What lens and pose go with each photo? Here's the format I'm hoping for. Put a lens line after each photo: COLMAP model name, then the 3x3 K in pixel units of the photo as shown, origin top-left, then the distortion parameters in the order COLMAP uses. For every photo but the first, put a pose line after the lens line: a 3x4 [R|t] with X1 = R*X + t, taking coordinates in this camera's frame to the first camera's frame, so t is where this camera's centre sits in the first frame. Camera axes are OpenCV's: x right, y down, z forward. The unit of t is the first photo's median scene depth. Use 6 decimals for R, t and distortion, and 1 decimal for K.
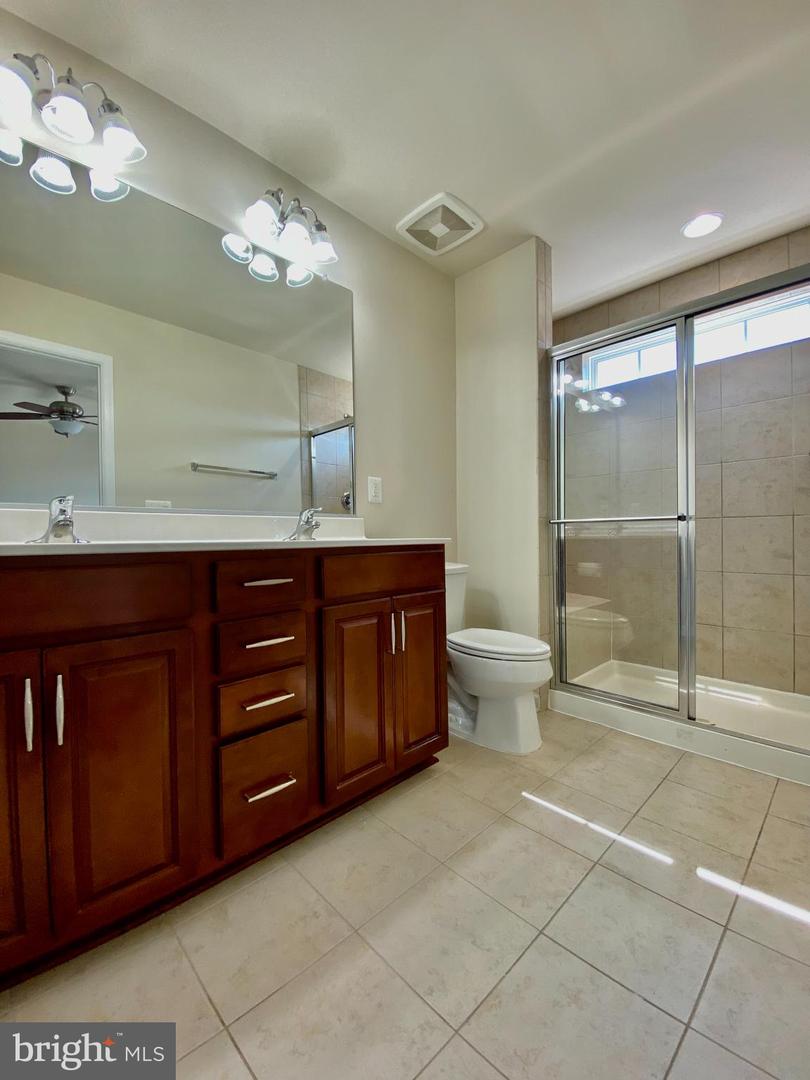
lens RADIAL K [[439.7, 0, 397.1], [0, 439.7, 538.0], [0, 0, 1]] dist [-0.012802, -0.002619]
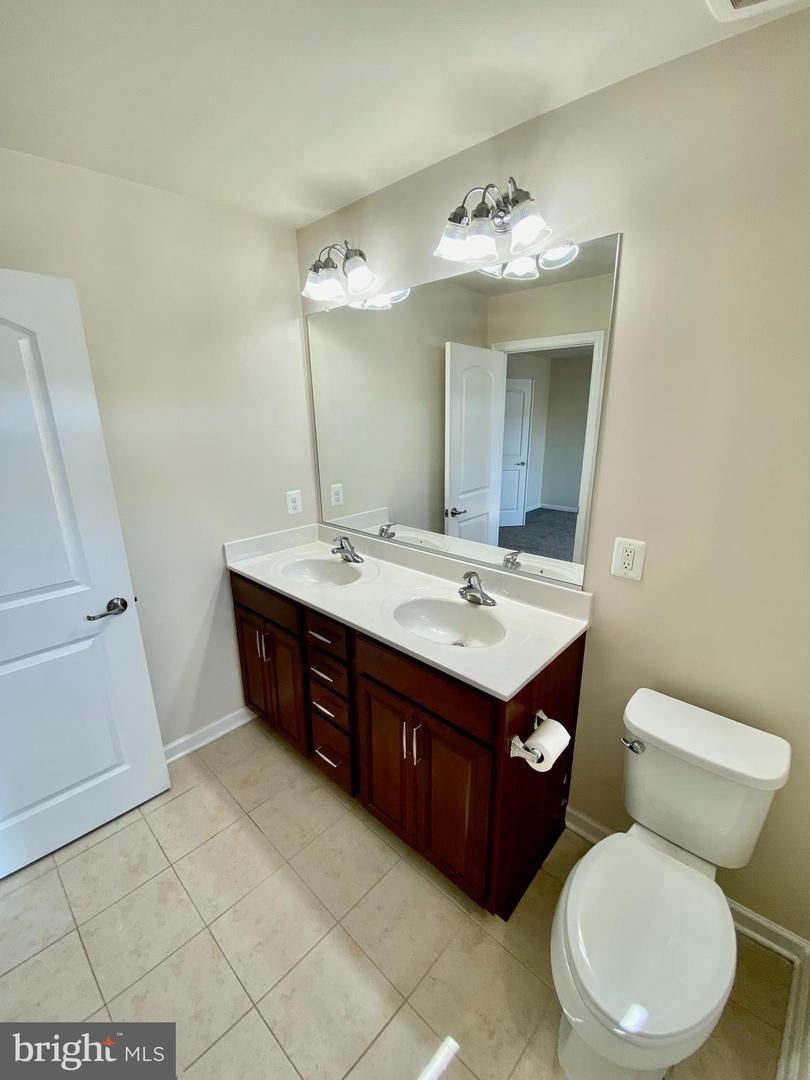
lens RADIAL K [[456.5, 0, 404.5], [0, 456.5, 537.7], [0, 0, 1]] dist [-0.002336, -0.000548]
pose [[0.064037, 0.274002, -0.959595, 1.116270], [0.000665, 0.961557, 0.274606, -0.637470], [0.997947, -0.018223, 0.061393, 1.250396]]
